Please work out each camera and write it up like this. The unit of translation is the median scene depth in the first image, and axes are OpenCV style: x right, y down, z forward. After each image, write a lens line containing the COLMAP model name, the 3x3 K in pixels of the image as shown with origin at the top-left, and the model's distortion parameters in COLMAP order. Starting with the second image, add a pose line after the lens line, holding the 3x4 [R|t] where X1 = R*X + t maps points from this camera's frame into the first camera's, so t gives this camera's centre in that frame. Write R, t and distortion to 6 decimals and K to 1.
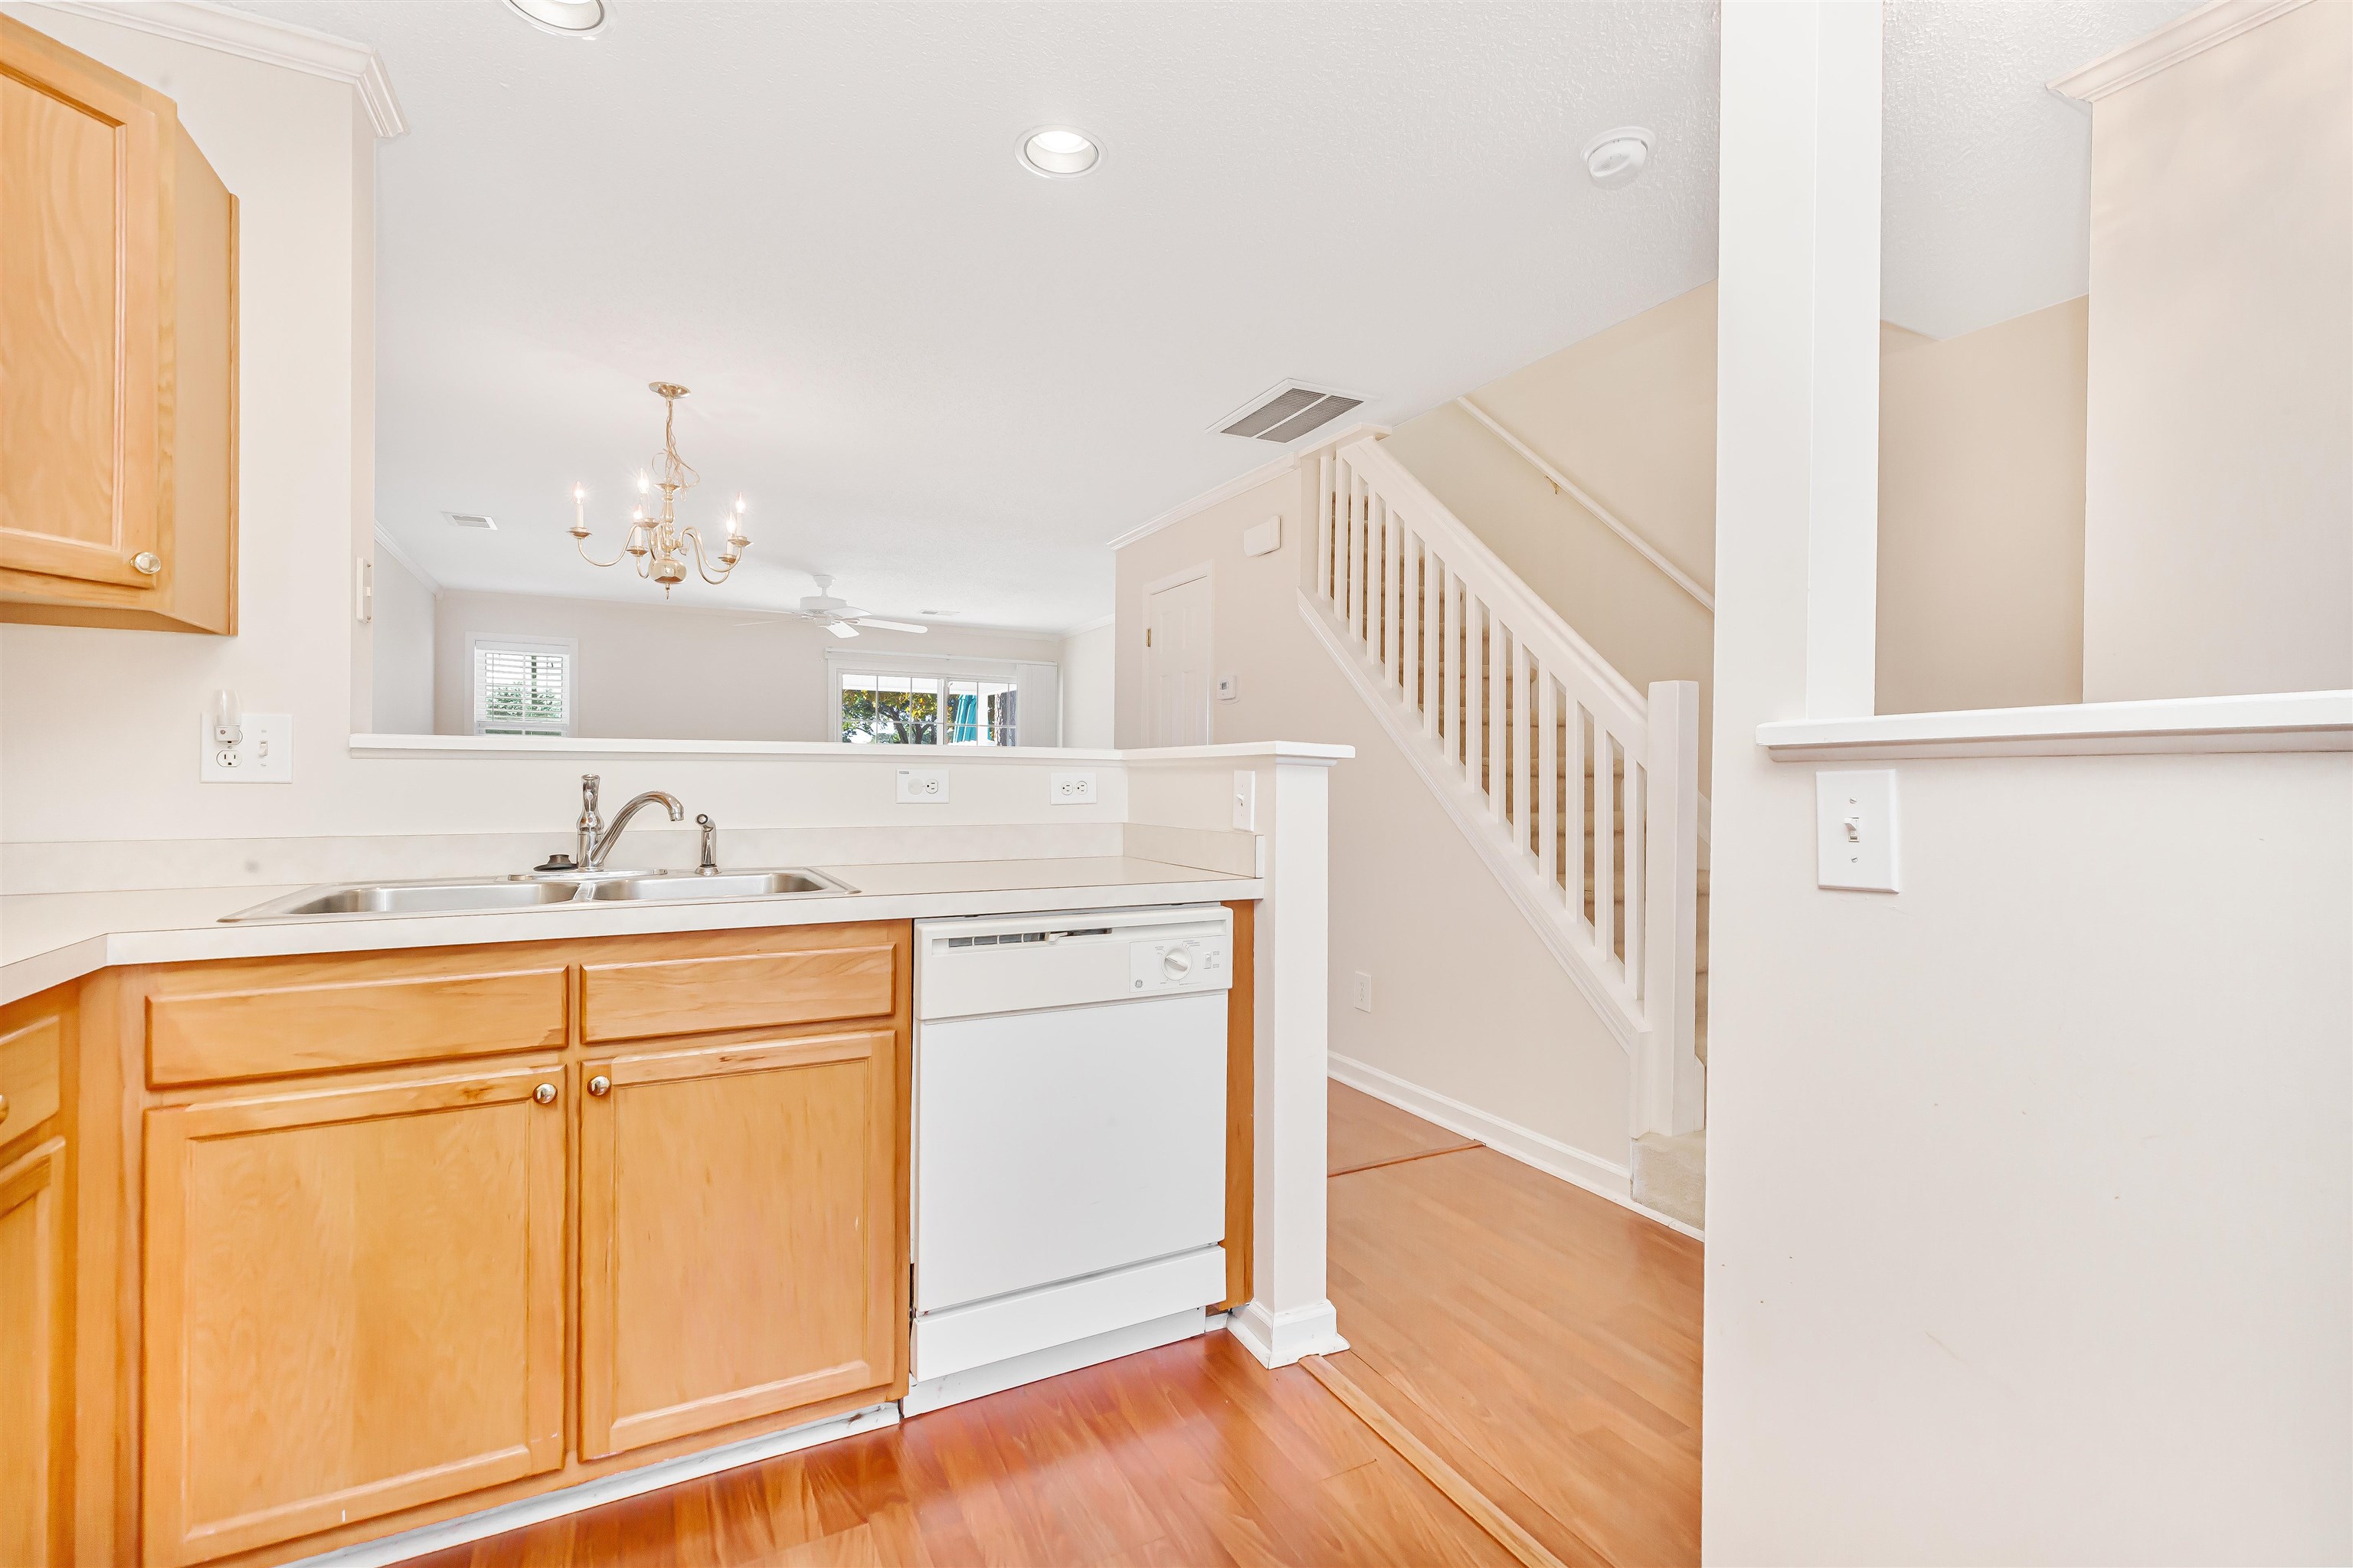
lens RADIAL K [[1046.0, 0, 1172.5], [0, 1046.0, 780.4], [0, 0, 1]] dist [0.005040, 0.000341]
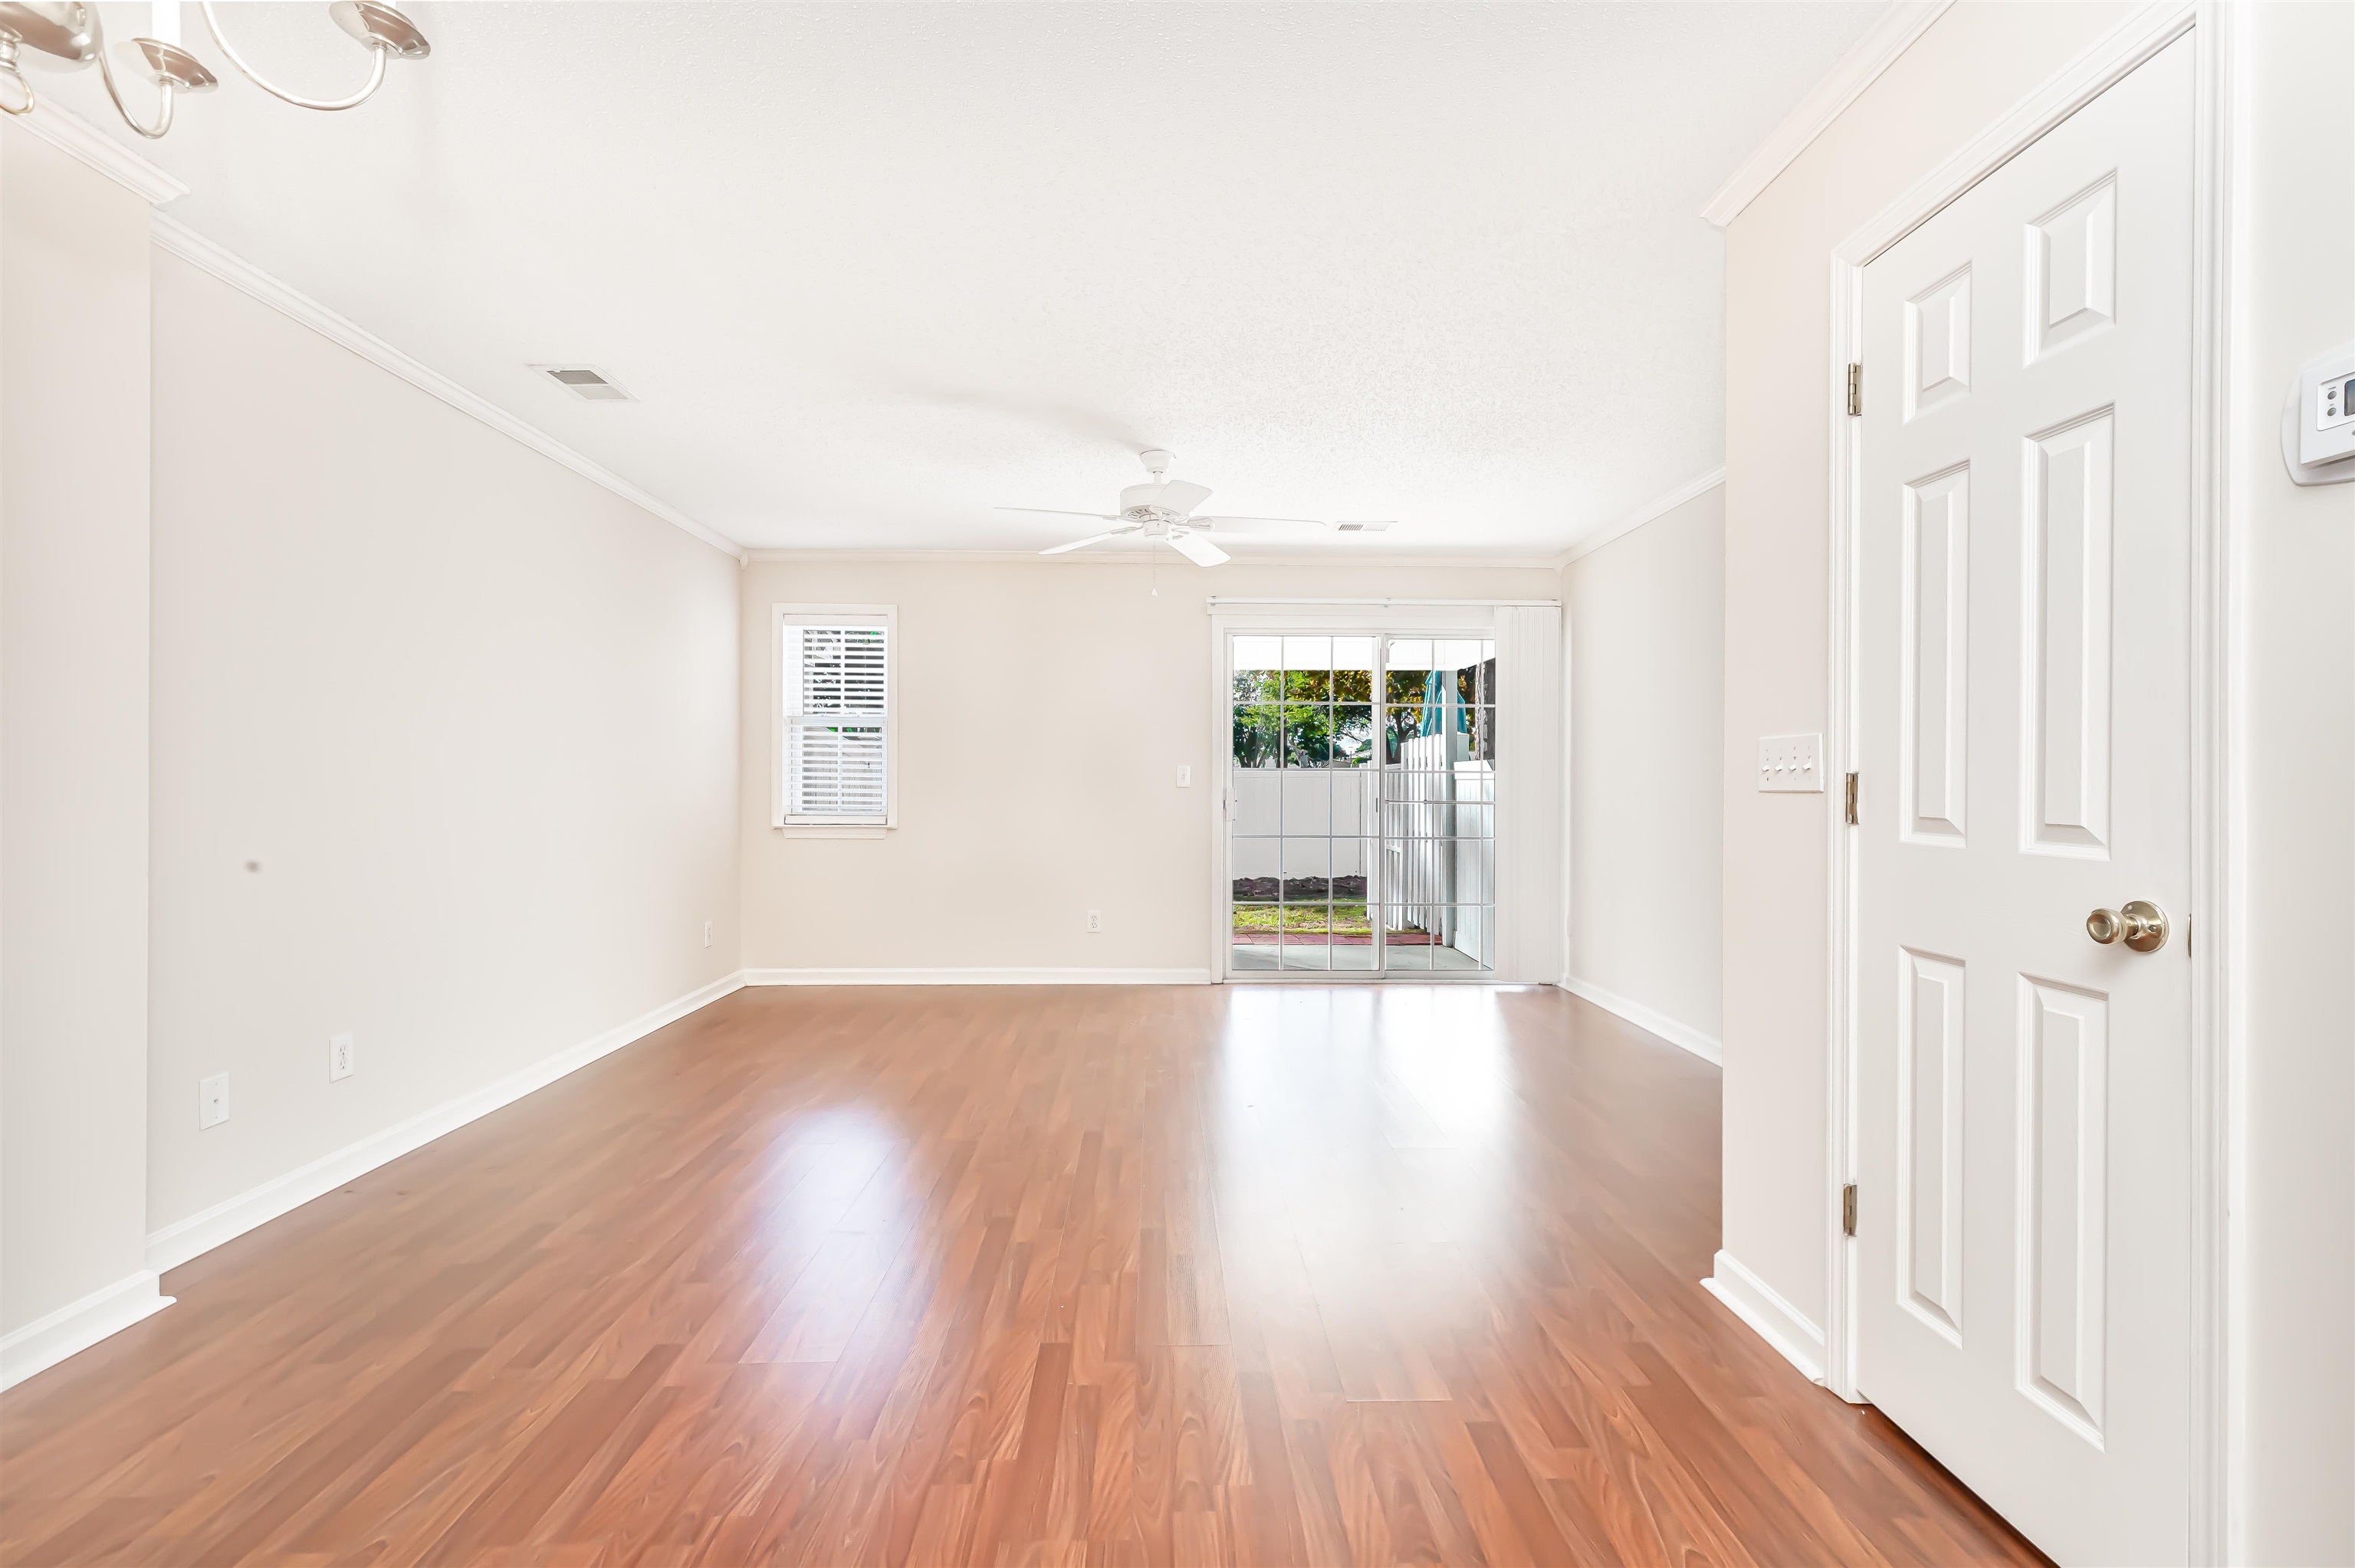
lens RADIAL K [[1046.7, 0, 1173.5], [0, 1046.7, 780.4], [0, 0, 1]] dist [0.005040, 0.000341]
pose [[0.896822, -0.003845, -0.442374, -0.201949], [0.001107, 0.999979, -0.006446, -0.010575], [0.442390, 0.005292, 0.896807, 1.594761]]
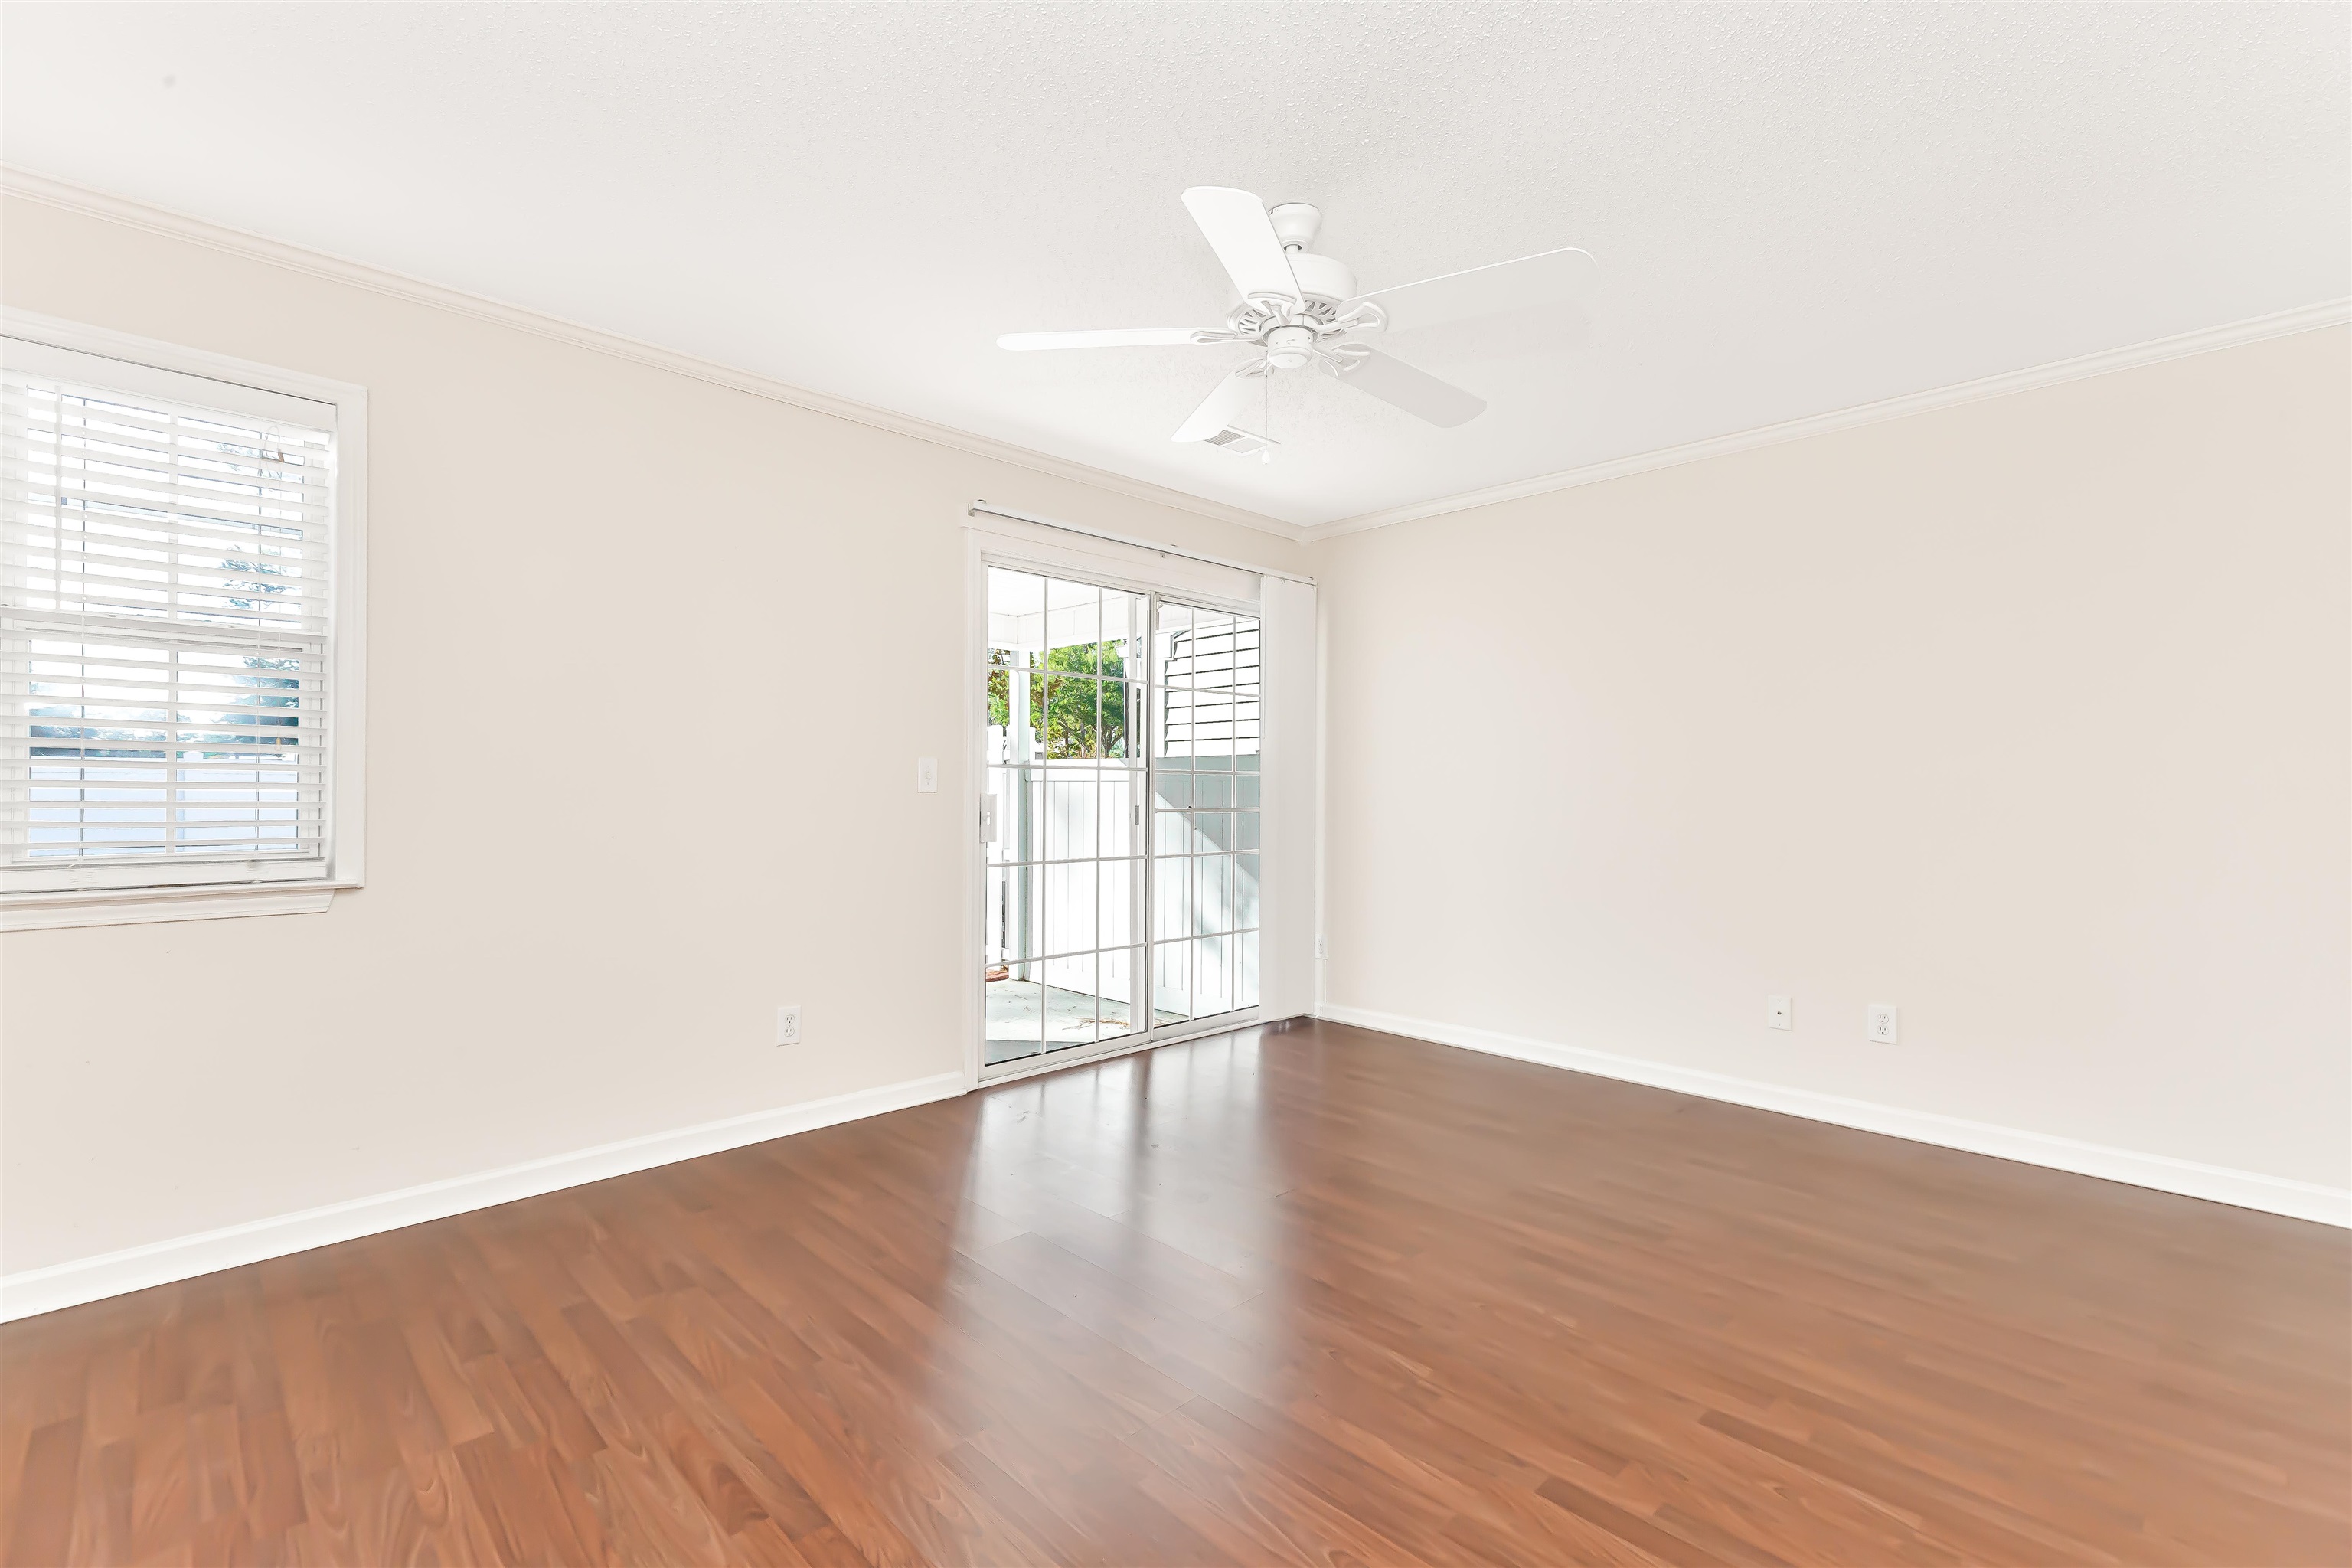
lens RADIAL K [[1036.2, 0, 1176.1], [0, 1036.2, 792.9], [0, 0, 1]] dist [-0.024770, 0.000148]
pose [[0.956406, -0.001752, 0.292035, -1.614245], [0.000008, 0.999982, 0.005973, -0.021244], [-0.292040, -0.005710, 0.956389, 2.366055]]
